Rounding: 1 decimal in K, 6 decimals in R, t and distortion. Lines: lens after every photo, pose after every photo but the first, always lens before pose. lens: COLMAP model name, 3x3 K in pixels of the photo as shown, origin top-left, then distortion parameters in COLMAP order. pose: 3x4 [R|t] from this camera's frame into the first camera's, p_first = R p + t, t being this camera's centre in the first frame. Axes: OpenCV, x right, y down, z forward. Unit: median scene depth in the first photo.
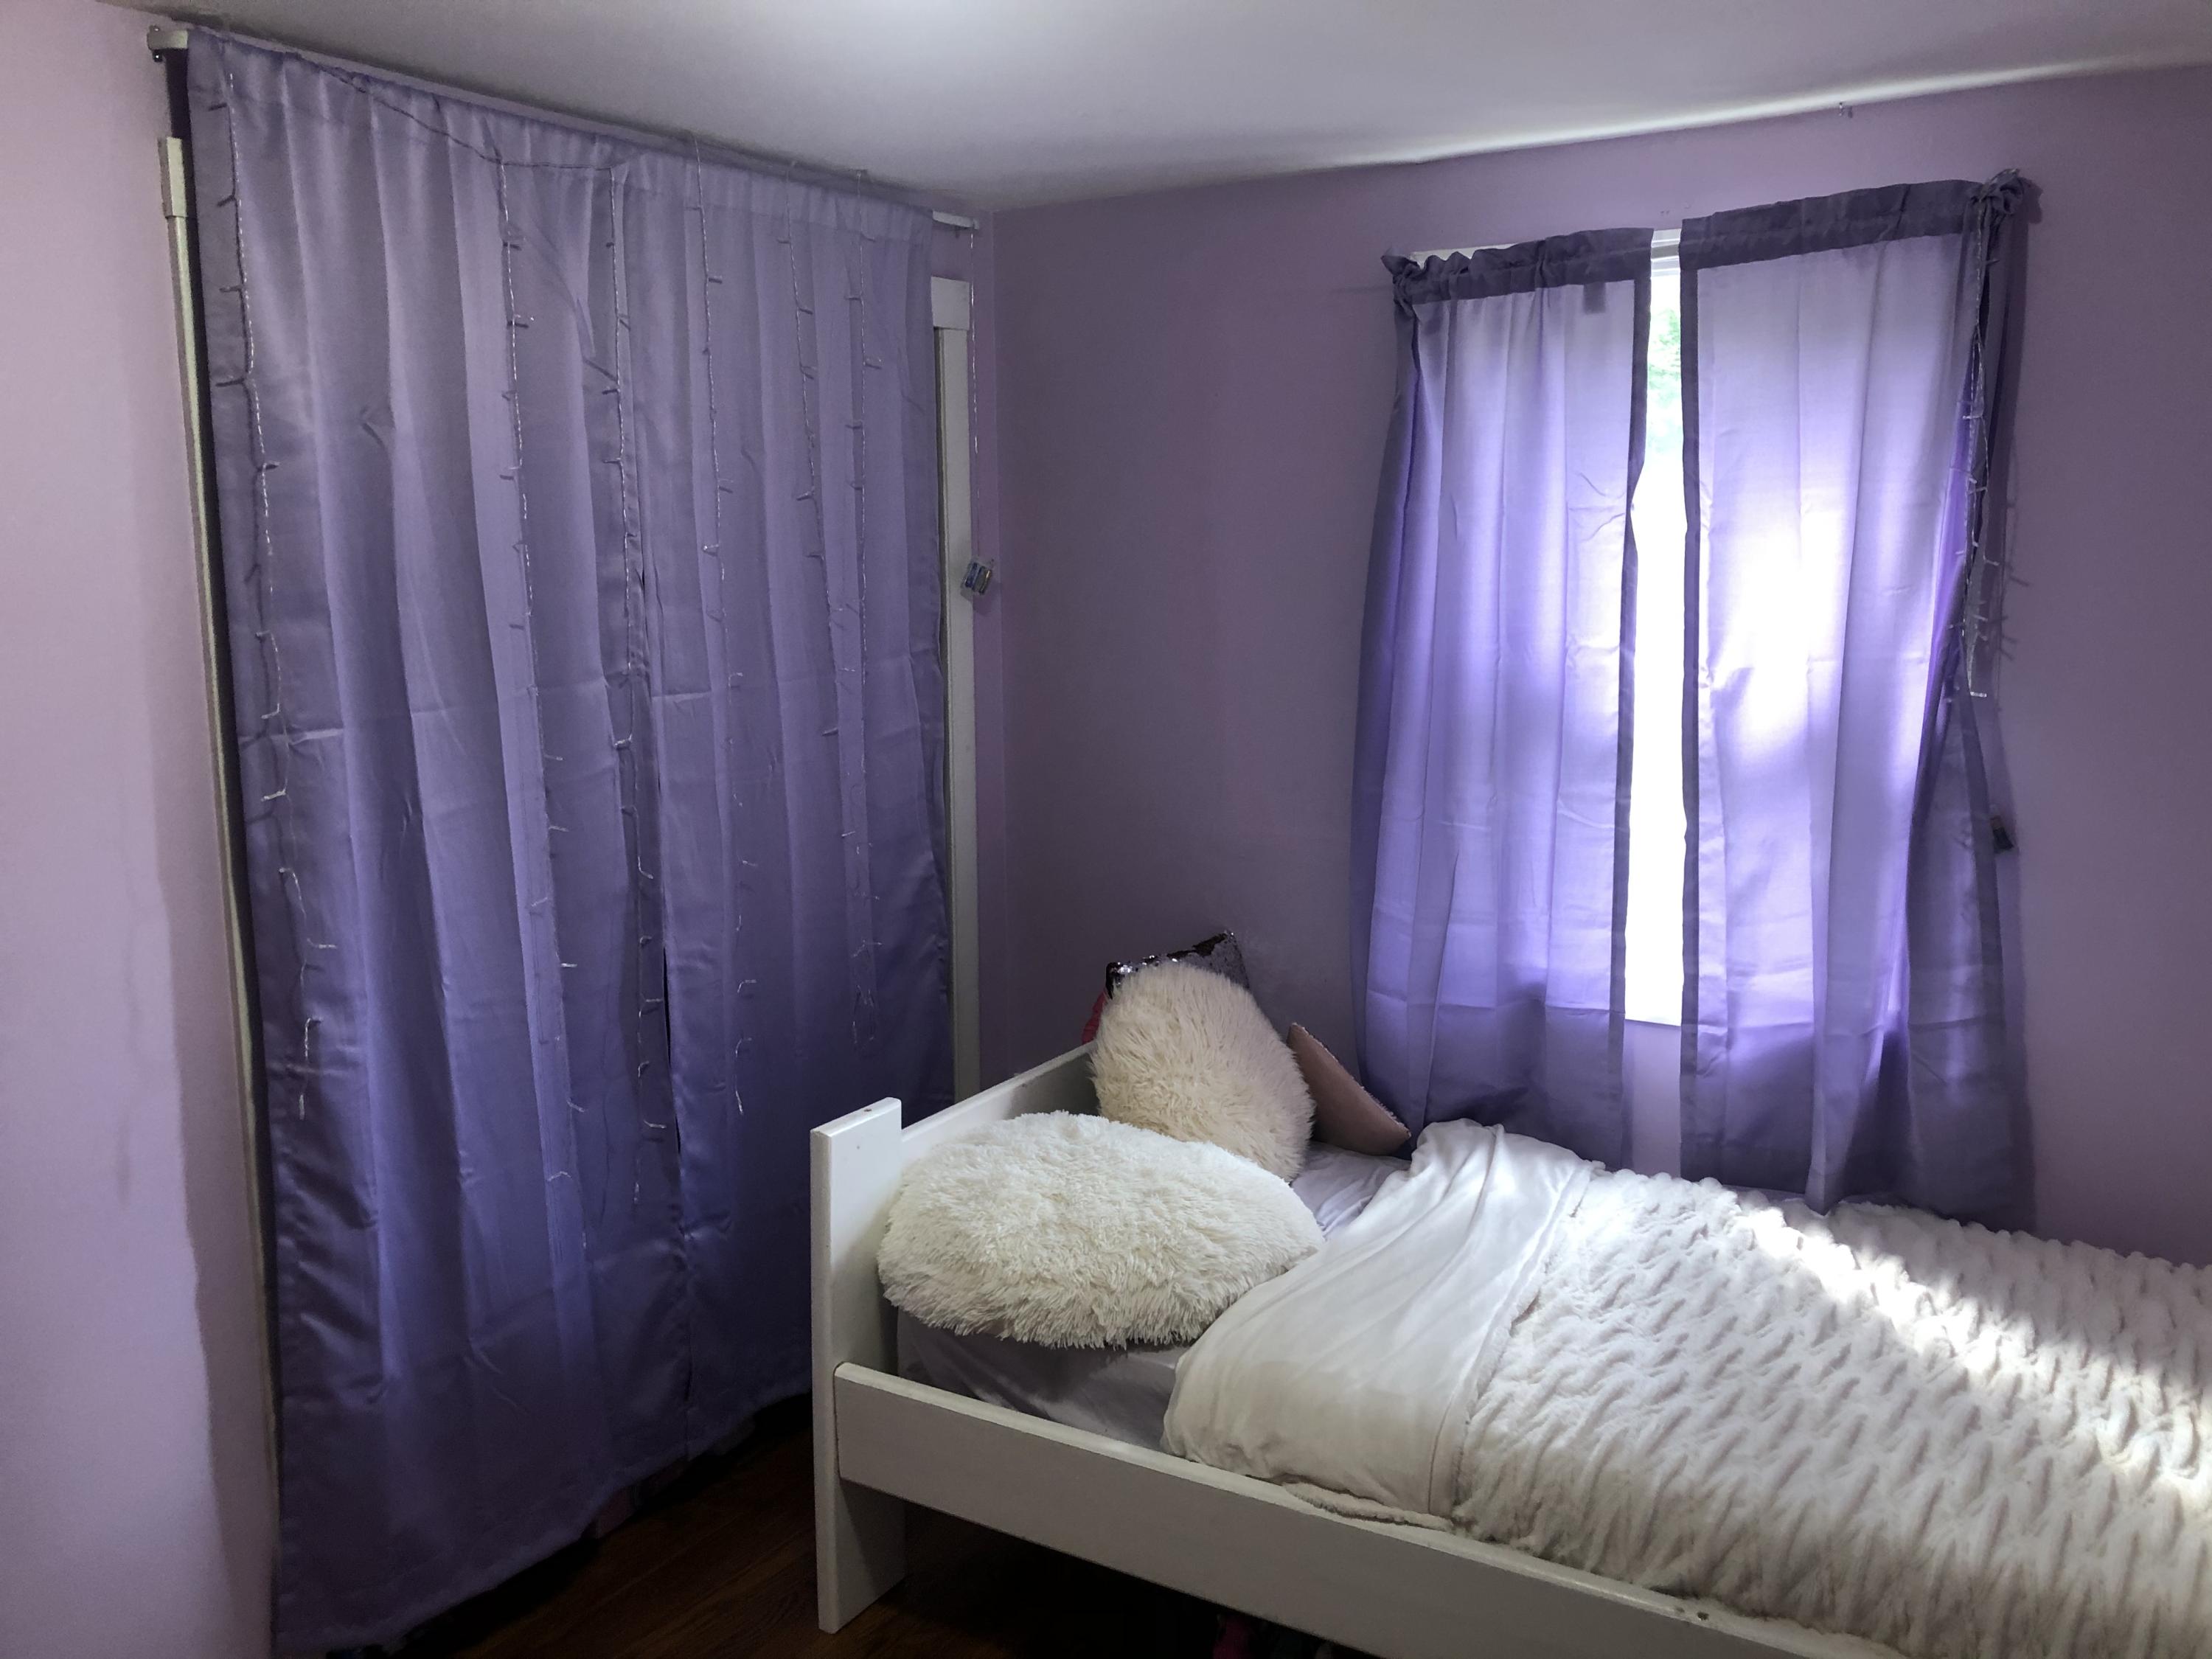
lens RADIAL K [[1858.1, 0, 1071.0], [0, 1858.1, 820.9], [0, 0, 1]] dist [0.068673, 0.006200]
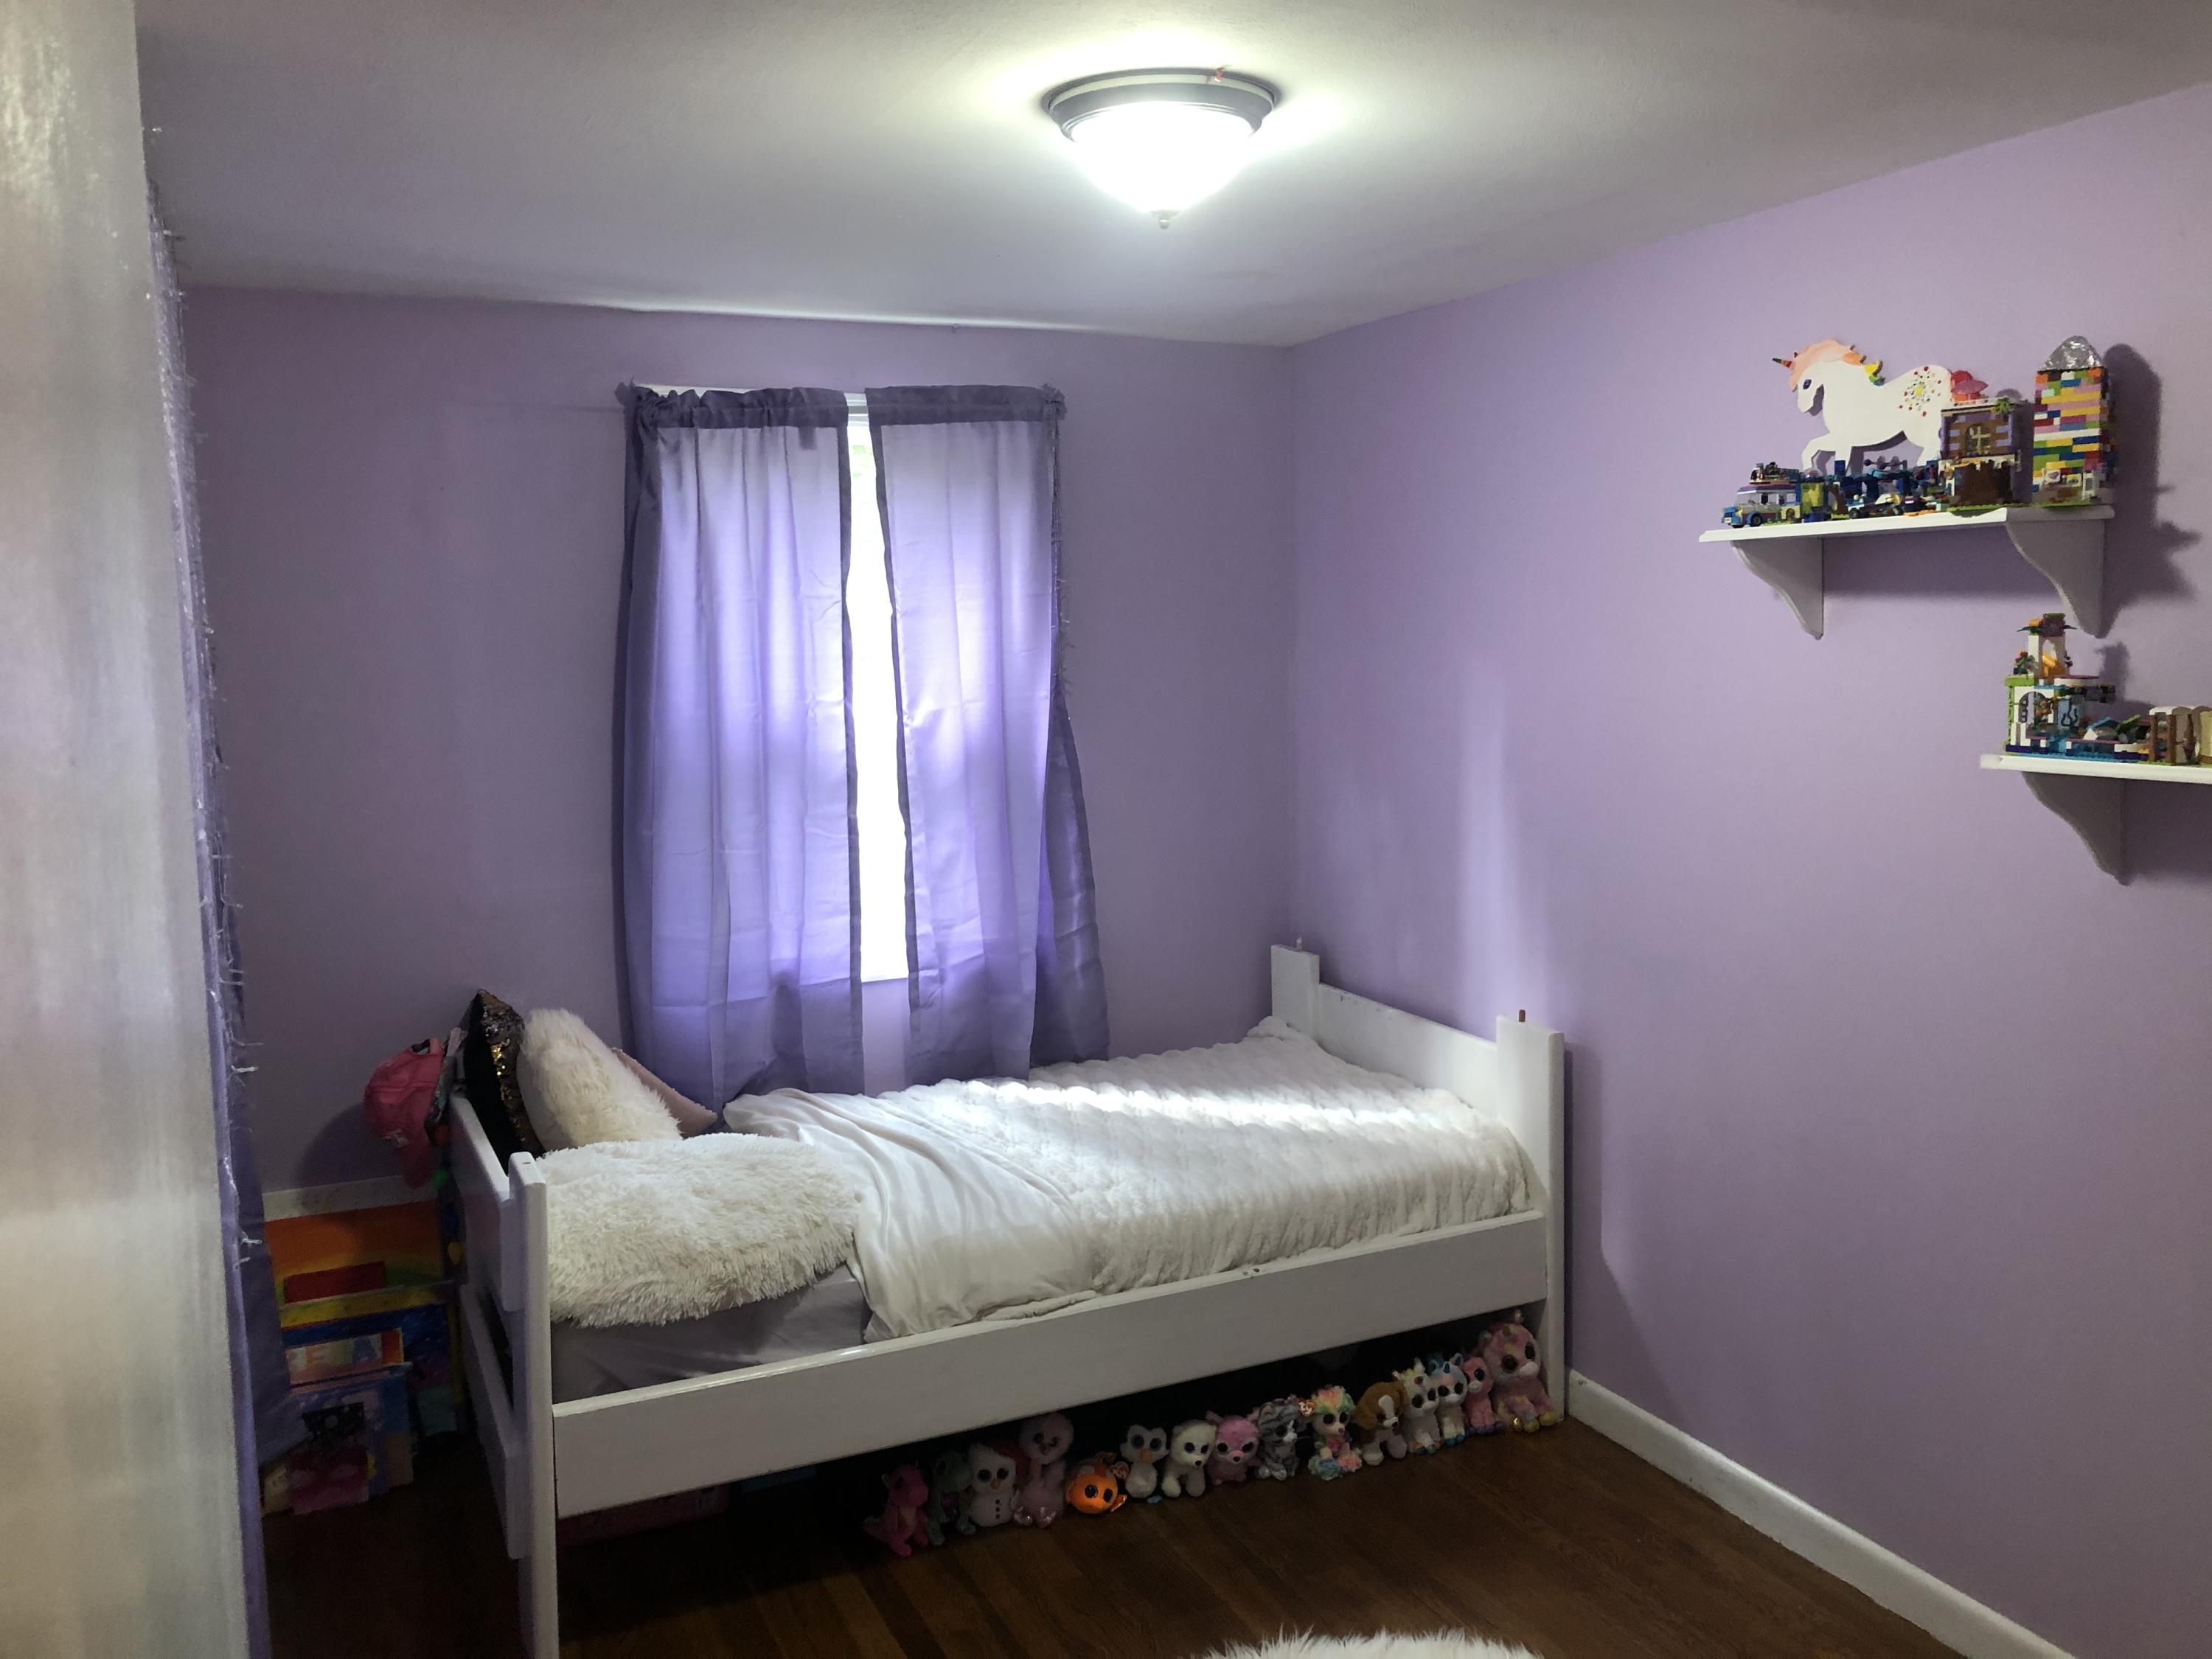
lens RADIAL K [[1814.7, 0, 1107.5], [0, 1814.7, 830.5], [0, 0, 1]] dist [0.121843, 0.000507]
pose [[0.572506, -0.104084, 0.813267, -0.669359], [0.146114, 0.988983, 0.023714, -0.004755], [-0.806776, 0.105253, 0.581407, 0.108036]]
